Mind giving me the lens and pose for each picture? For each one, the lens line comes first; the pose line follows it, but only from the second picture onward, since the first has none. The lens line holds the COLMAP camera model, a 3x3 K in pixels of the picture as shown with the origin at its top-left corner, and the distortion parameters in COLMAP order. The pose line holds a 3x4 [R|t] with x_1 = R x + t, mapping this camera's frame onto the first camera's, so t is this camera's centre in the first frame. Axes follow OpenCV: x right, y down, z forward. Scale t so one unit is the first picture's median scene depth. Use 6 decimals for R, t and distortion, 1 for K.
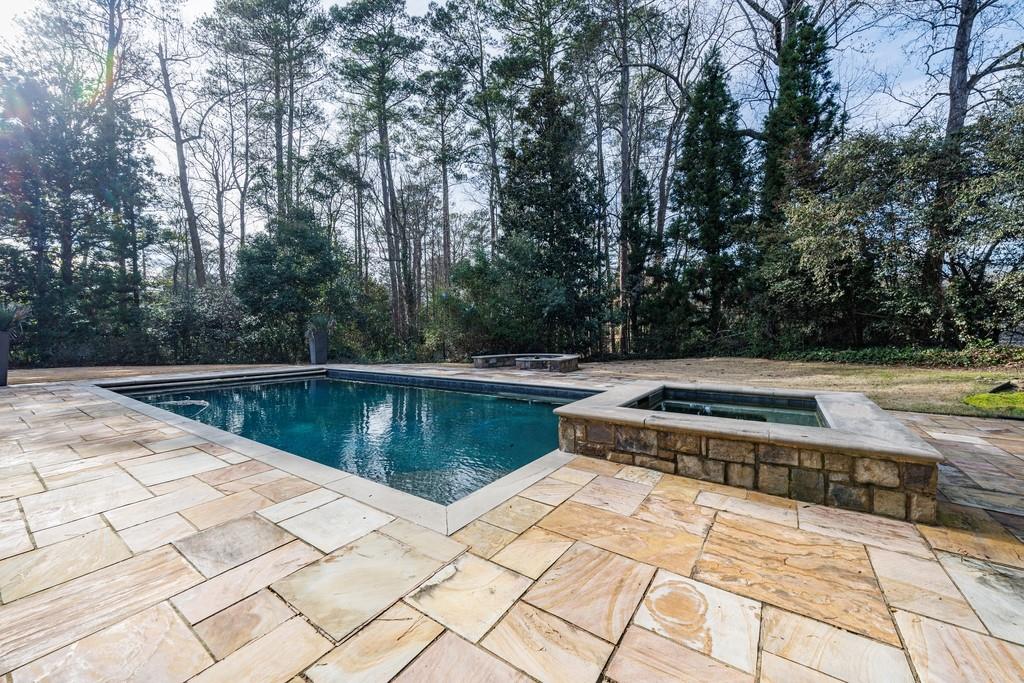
lens RADIAL K [[384.8, 0, 512.0], [0, 384.8, 341.5], [0, 0, 1]] dist [-0.003348, -0.000244]
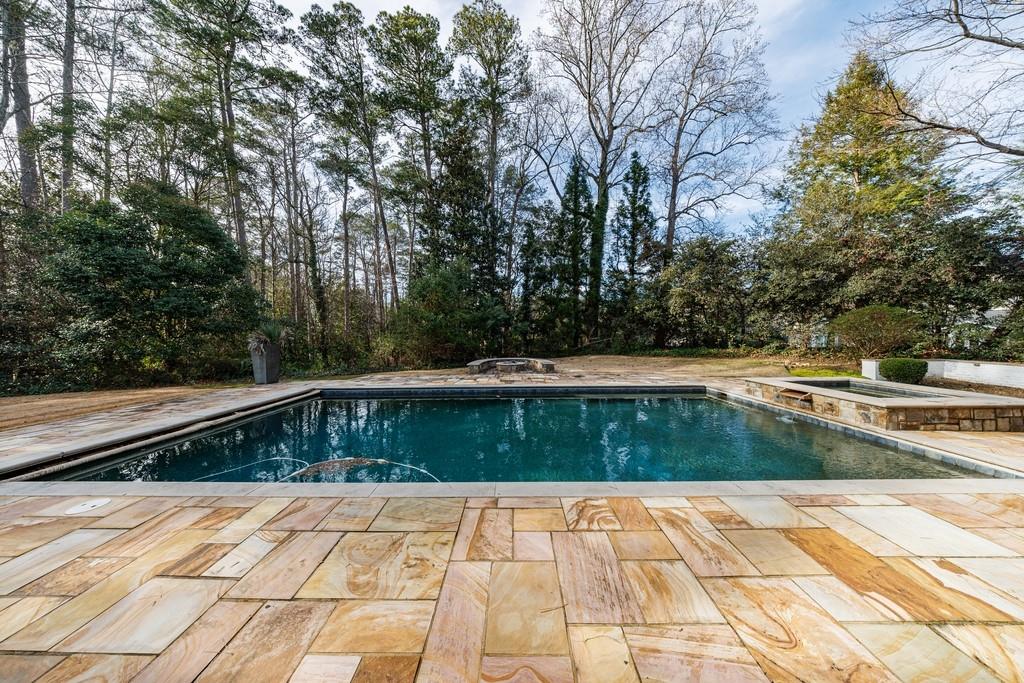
lens RADIAL K [[292.9, 0, 512.0], [0, 292.9, 341.5], [0, 0, 1]] dist [-0.000664, -0.000038]
pose [[0.829139, -0.012658, 0.558900, -1.925482], [0.014911, 0.999889, 0.000524, -0.107772], [-0.558844, 0.007900, 0.829235, 0.924359]]
